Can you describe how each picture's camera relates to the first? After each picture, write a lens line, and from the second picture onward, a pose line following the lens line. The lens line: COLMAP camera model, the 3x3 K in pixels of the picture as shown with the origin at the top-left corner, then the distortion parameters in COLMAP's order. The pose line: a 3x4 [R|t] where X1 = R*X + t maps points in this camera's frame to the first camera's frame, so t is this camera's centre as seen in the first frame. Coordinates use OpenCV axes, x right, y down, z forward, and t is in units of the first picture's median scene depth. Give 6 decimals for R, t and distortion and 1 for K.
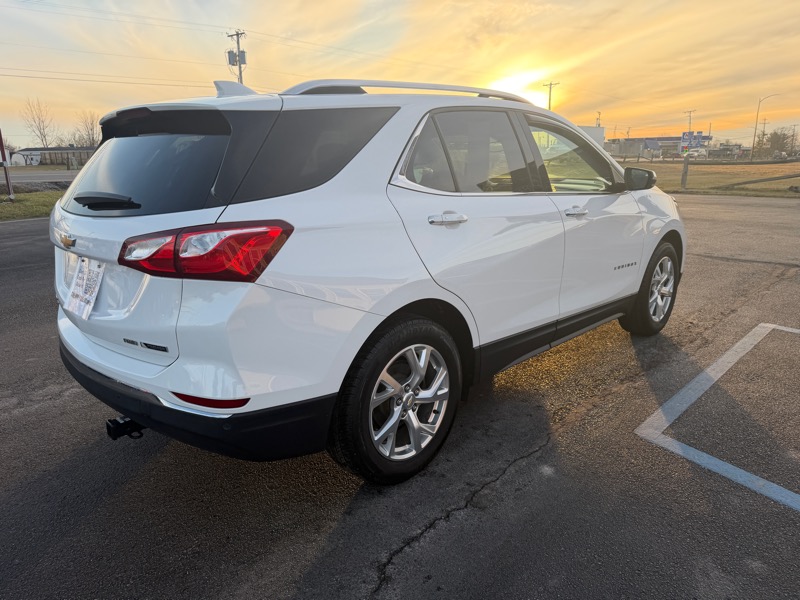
lens RADIAL K [[556.1, 0, 400.0], [0, 556.1, 300.0], [0, 0, 1]] dist [0.091049, -0.143036]
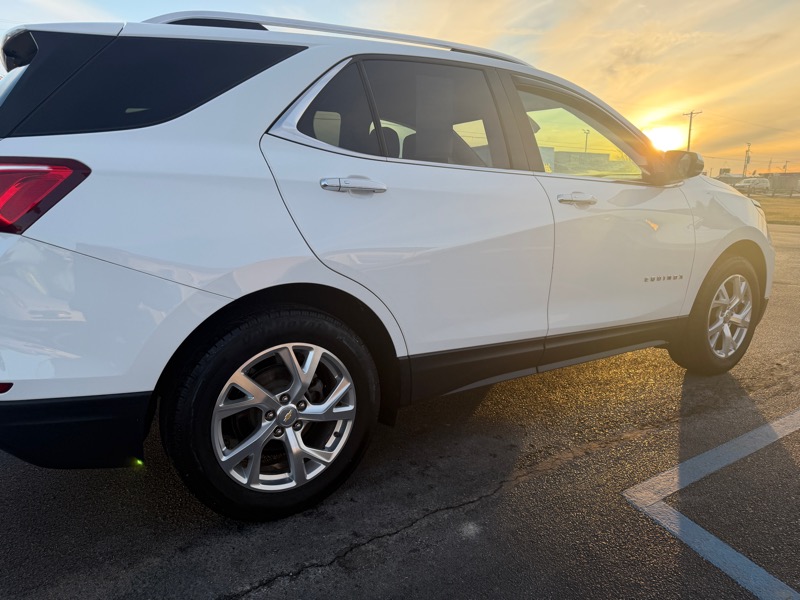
lens RADIAL K [[563.3, 0, 400.2], [0, 563.3, 305.3], [0, 0, 1]] dist [0.035963, -0.040527]
pose [[0.977264, 0.056157, -0.204455, 0.302337], [-0.065681, 0.997035, -0.040091, 0.046079], [0.201597, 0.052609, 0.978055, 0.239996]]
